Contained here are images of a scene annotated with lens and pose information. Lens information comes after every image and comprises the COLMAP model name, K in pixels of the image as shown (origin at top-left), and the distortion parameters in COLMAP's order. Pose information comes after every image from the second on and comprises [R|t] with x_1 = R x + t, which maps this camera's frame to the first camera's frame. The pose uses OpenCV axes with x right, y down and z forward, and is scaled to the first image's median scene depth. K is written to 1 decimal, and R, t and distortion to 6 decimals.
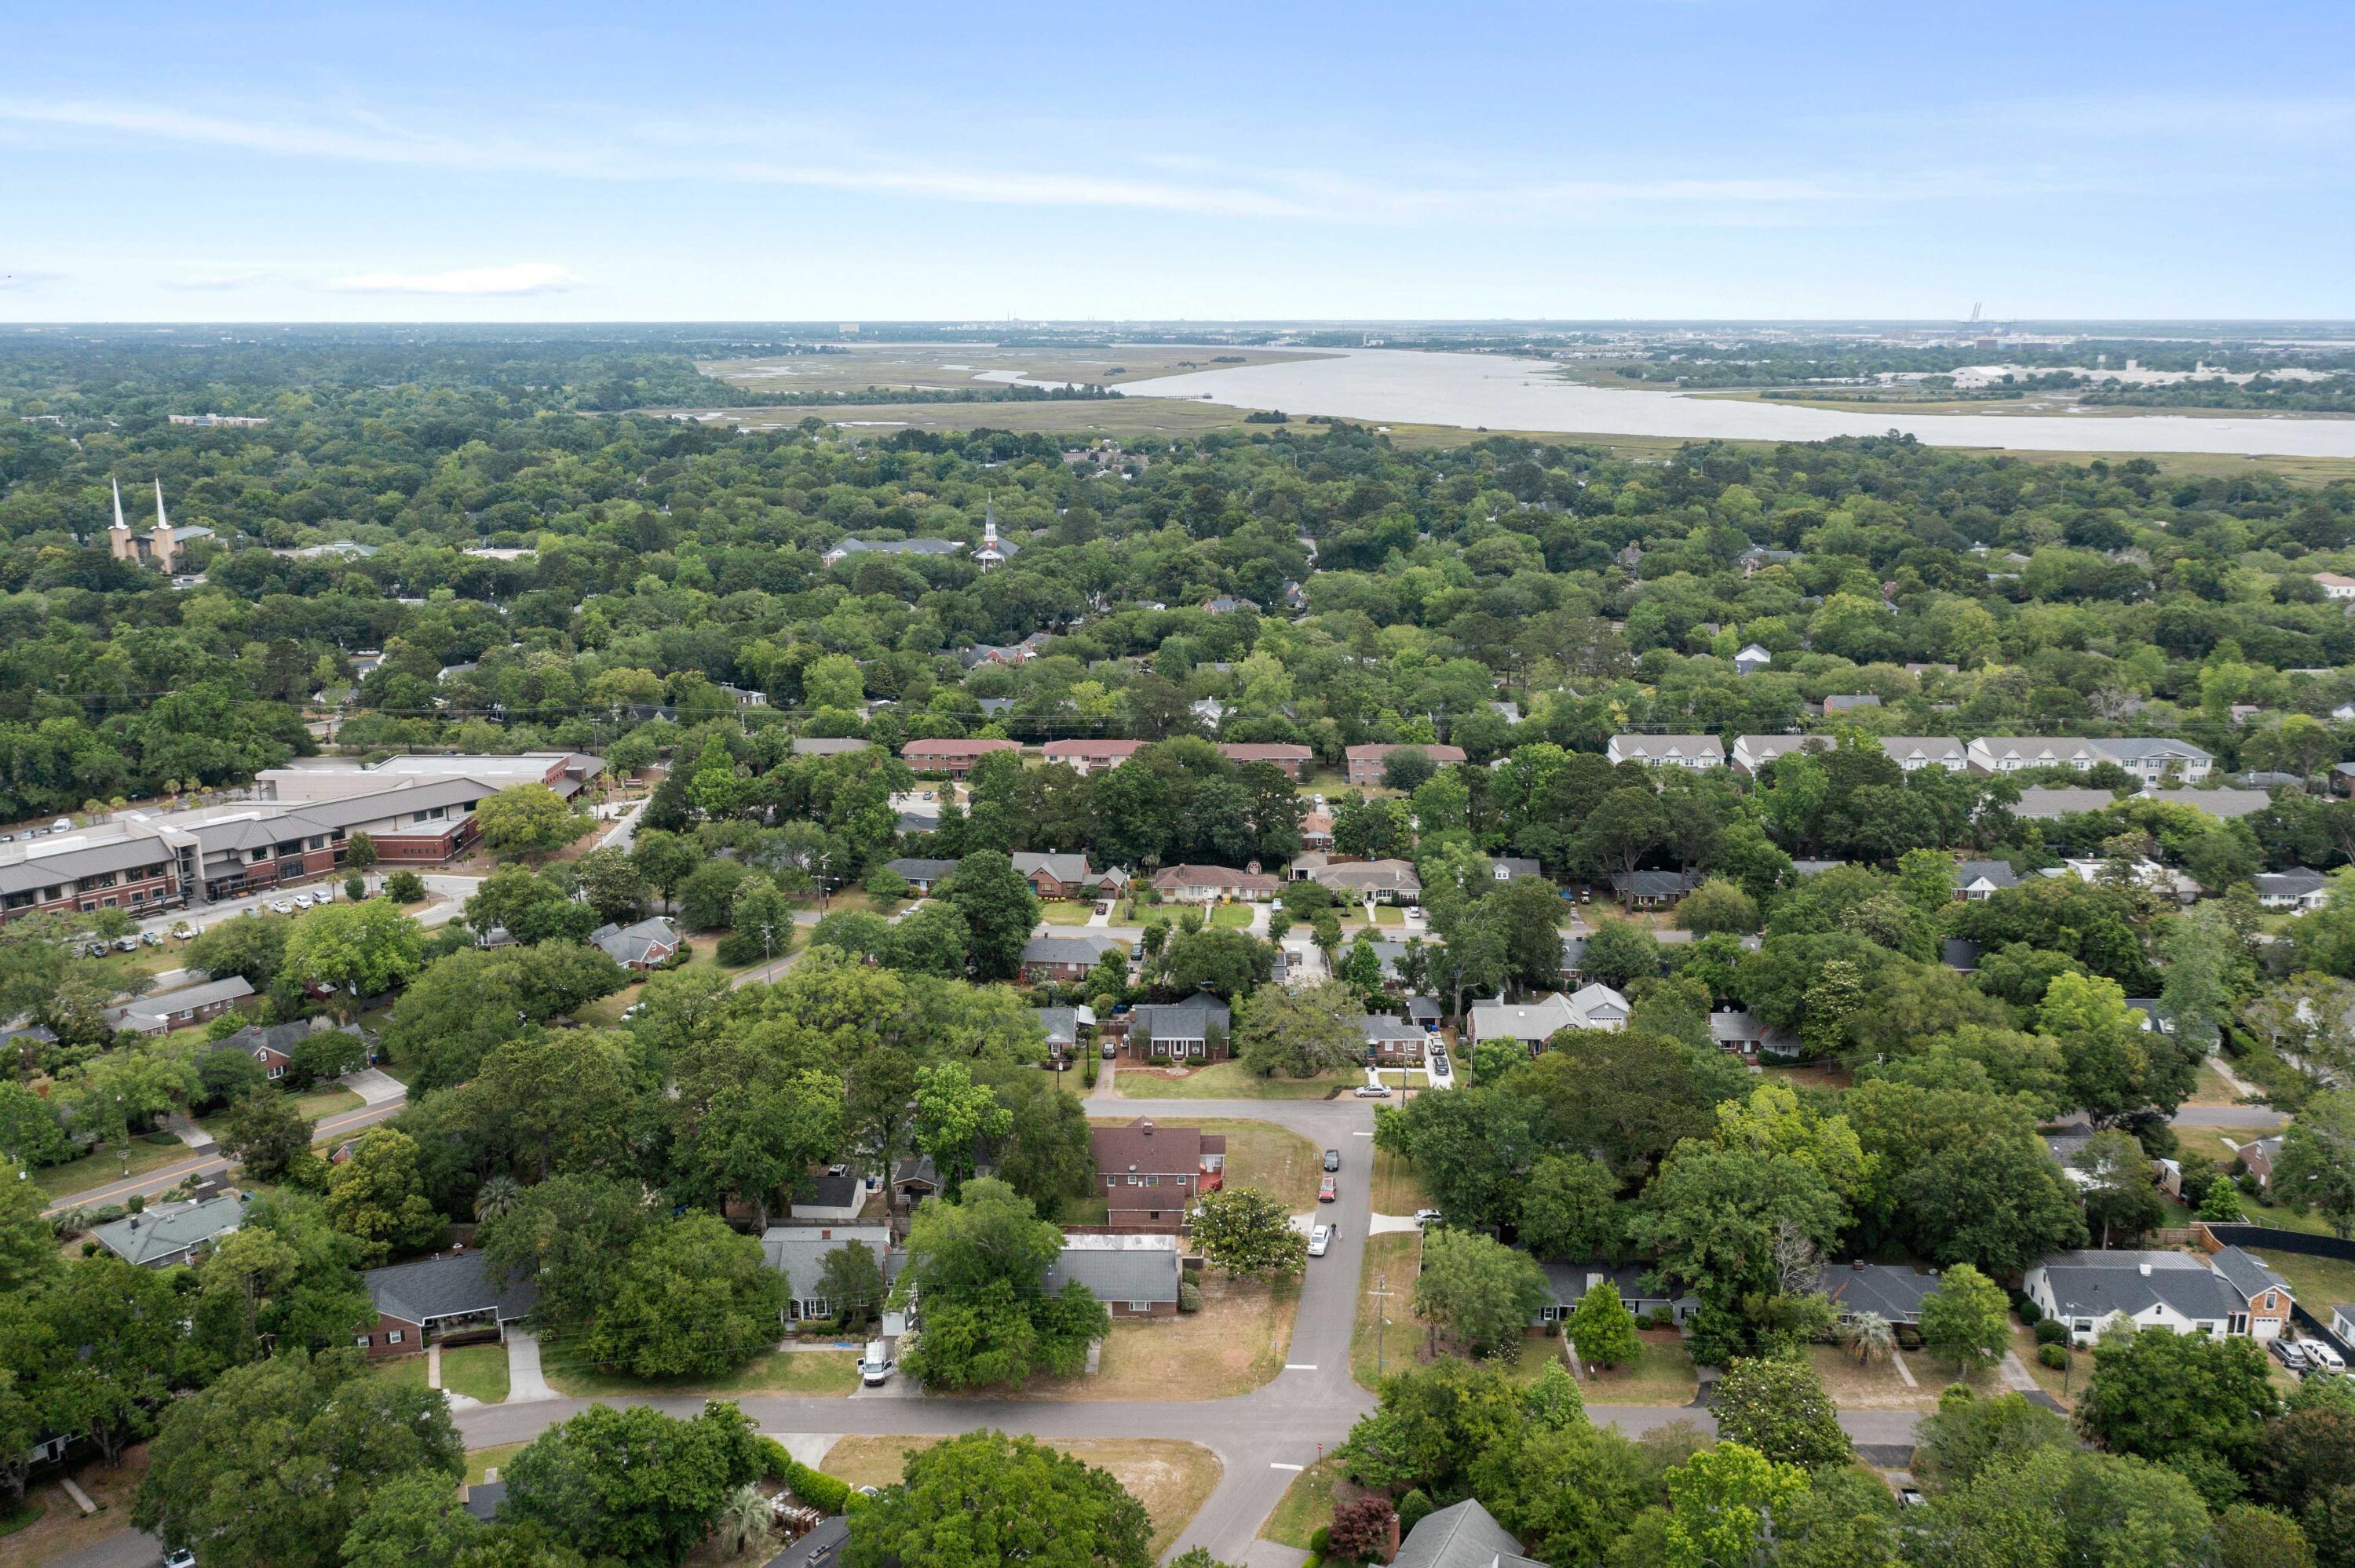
lens RADIAL K [[1968.1, 0, 1168.2], [0, 1968.1, 757.6], [0, 0, 1]] dist [-0.003789, 0.002901]
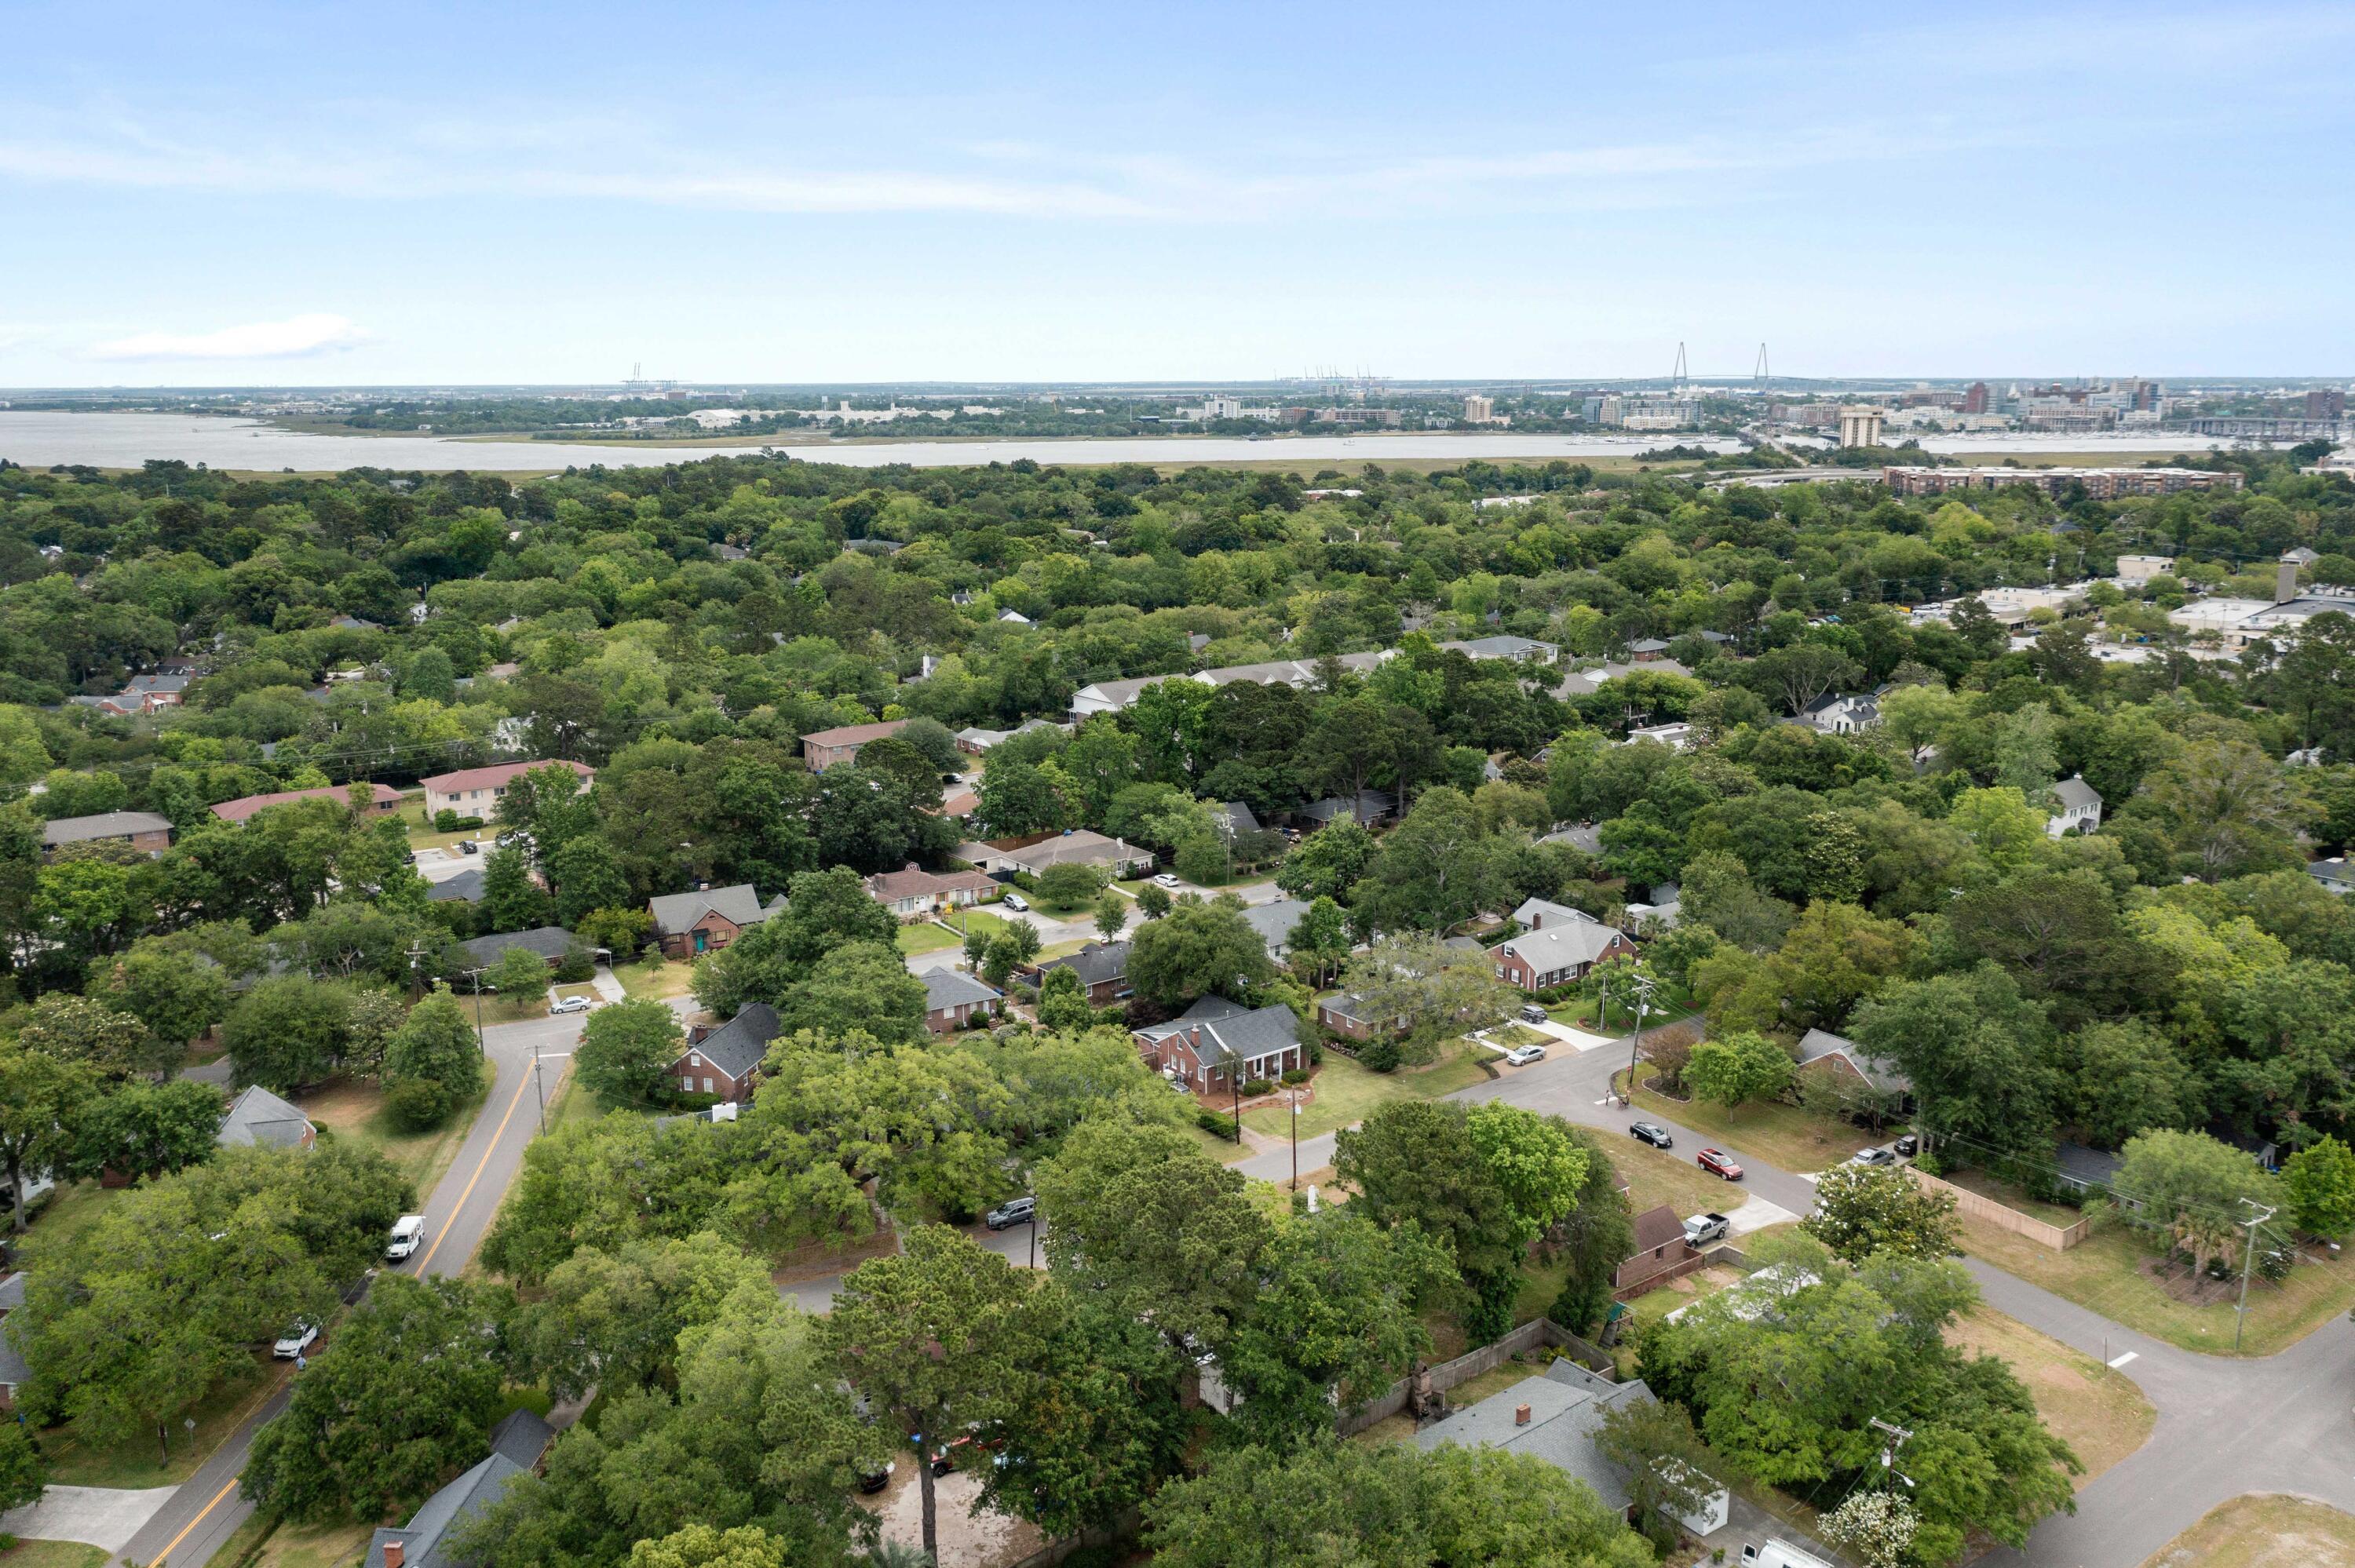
lens RADIAL K [[1901.5, 0, 1177.5], [0, 1901.5, 784.0], [0, 0, 1]] dist [-0.008759, 0.009395]
pose [[0.780650, -0.131149, 0.611052, -0.349177], [0.139630, 0.989619, 0.034016, 0.011670], [-0.609170, 0.058766, 0.790859, 0.359441]]
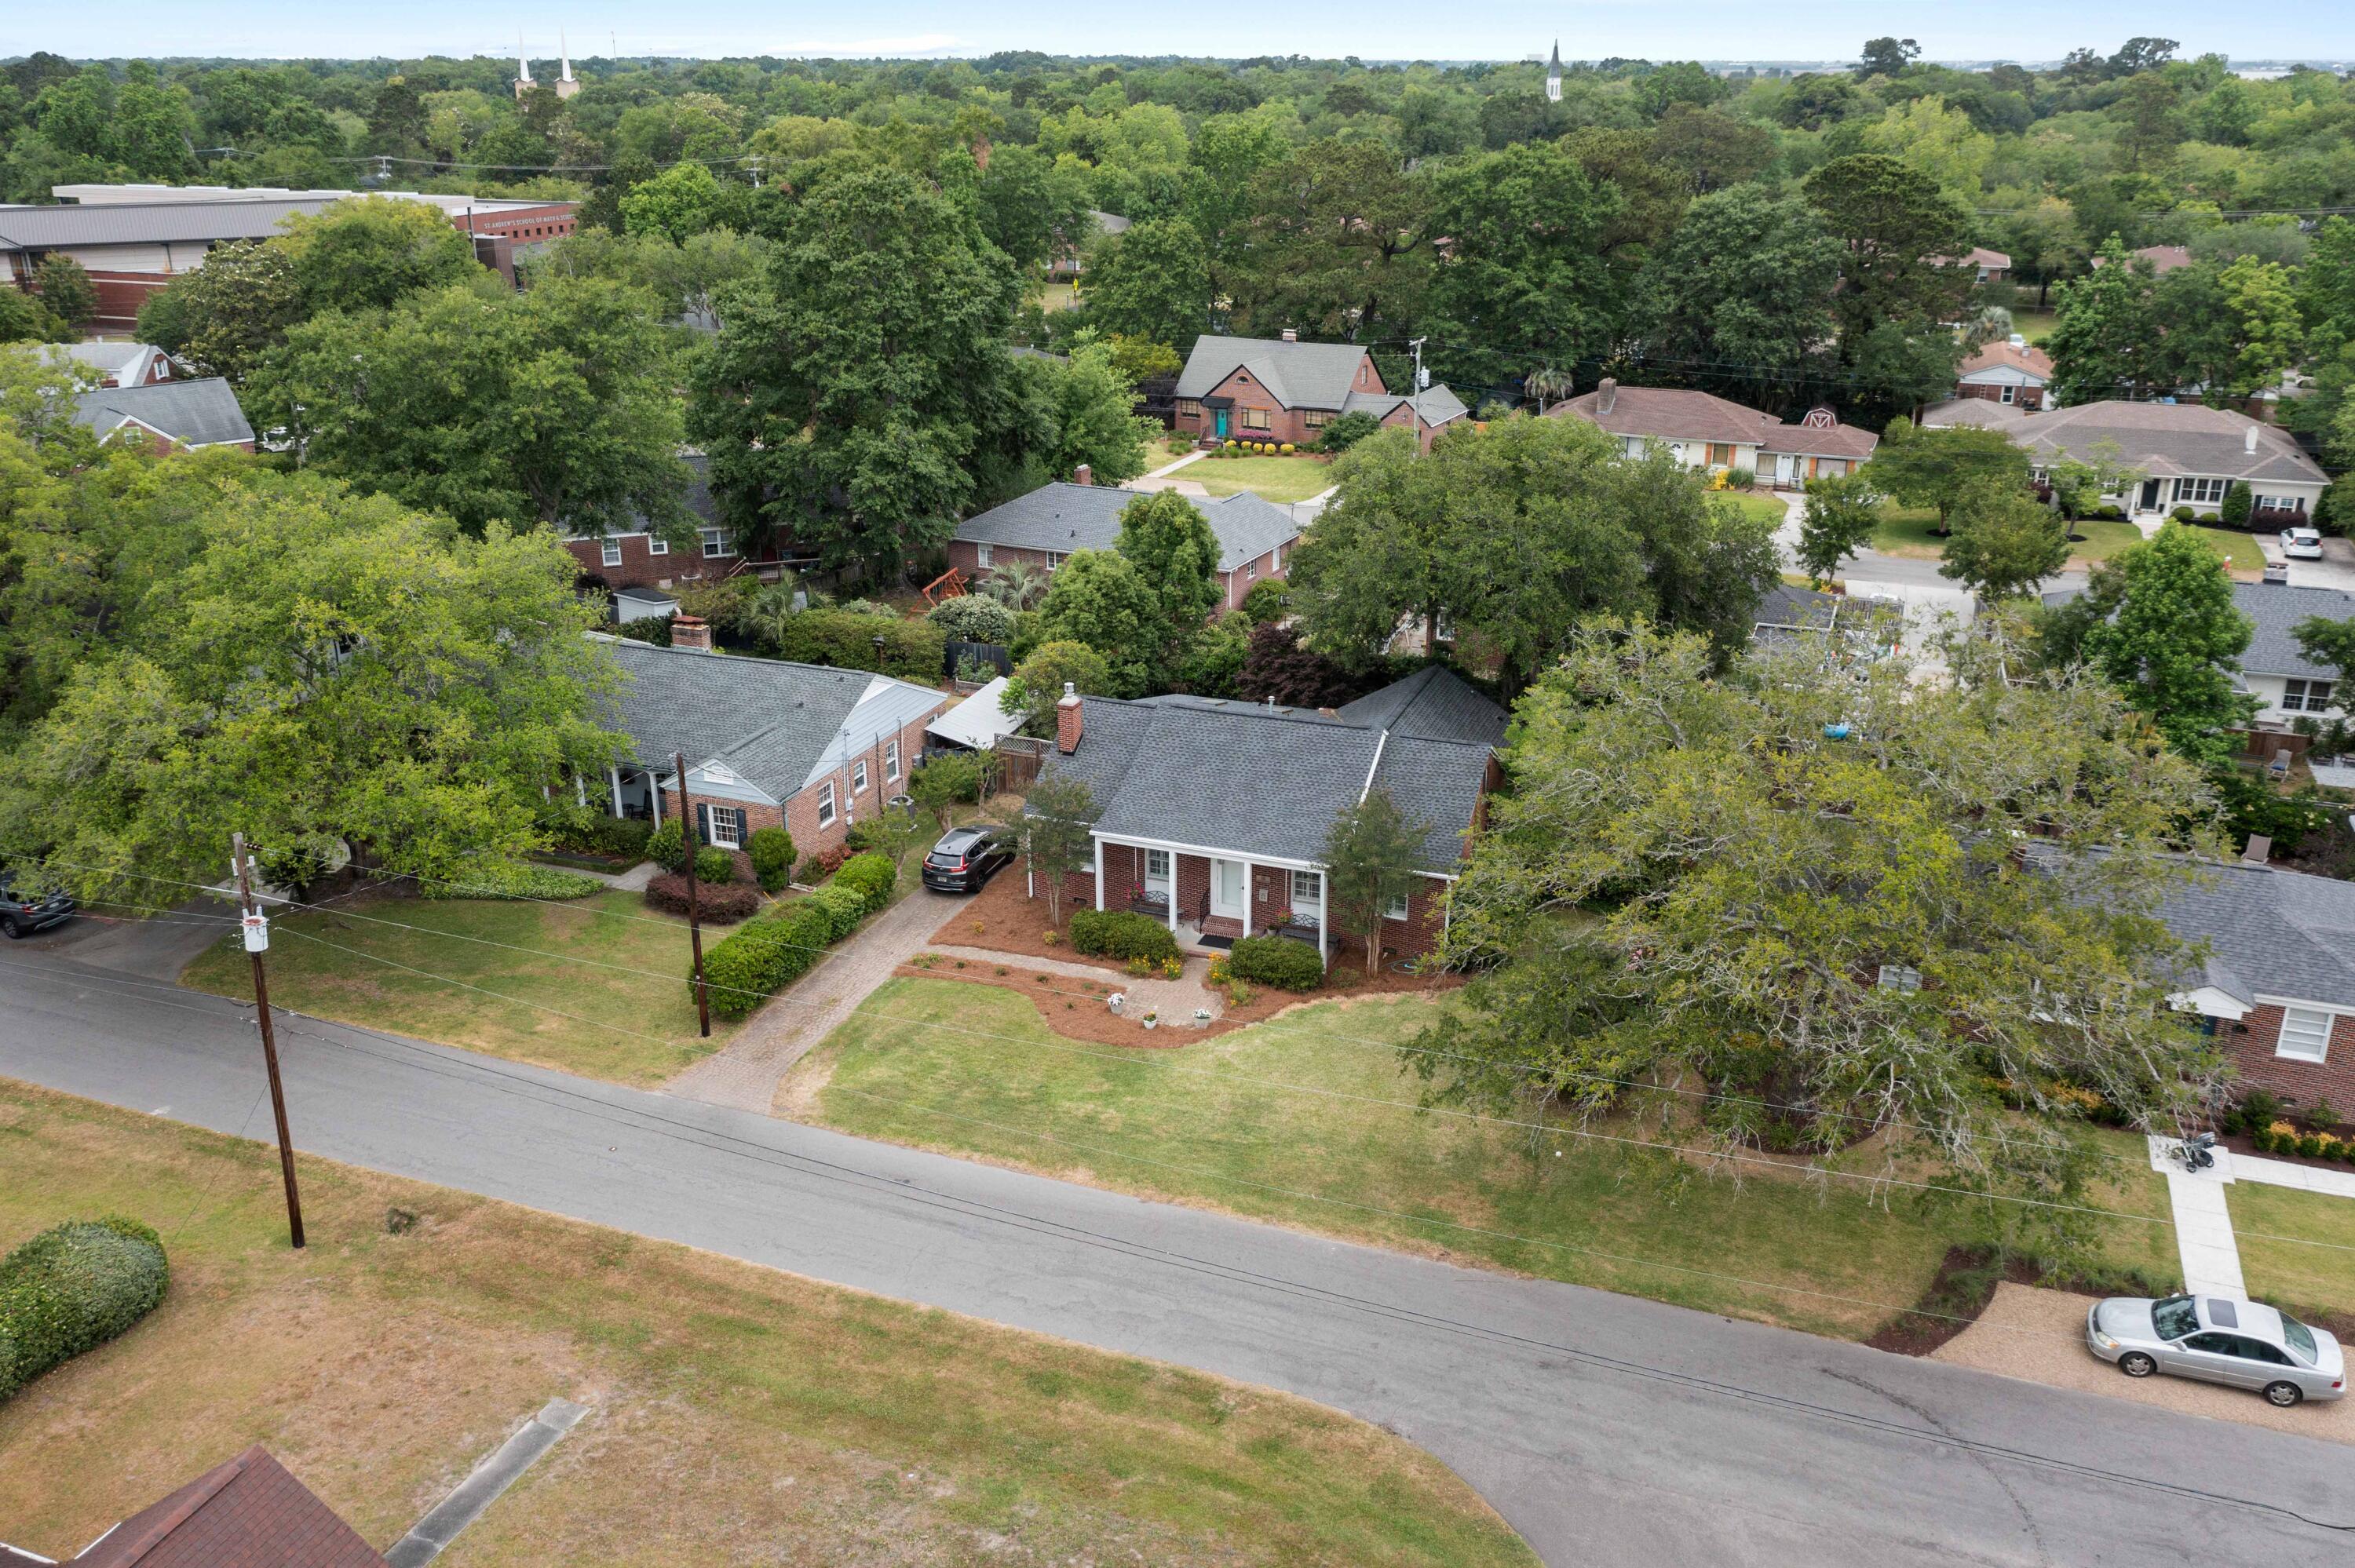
lens RADIAL K [[1901.5, 0, 1177.5], [0, 1901.5, 784.0], [0, 0, 1]] dist [-0.008759, 0.009395]
pose [[0.943437, 0.118808, -0.309534, 0.051493], [-0.074028, 0.985506, 0.152633, 0.082325], [0.323182, -0.121085, 0.938558, 0.635470]]
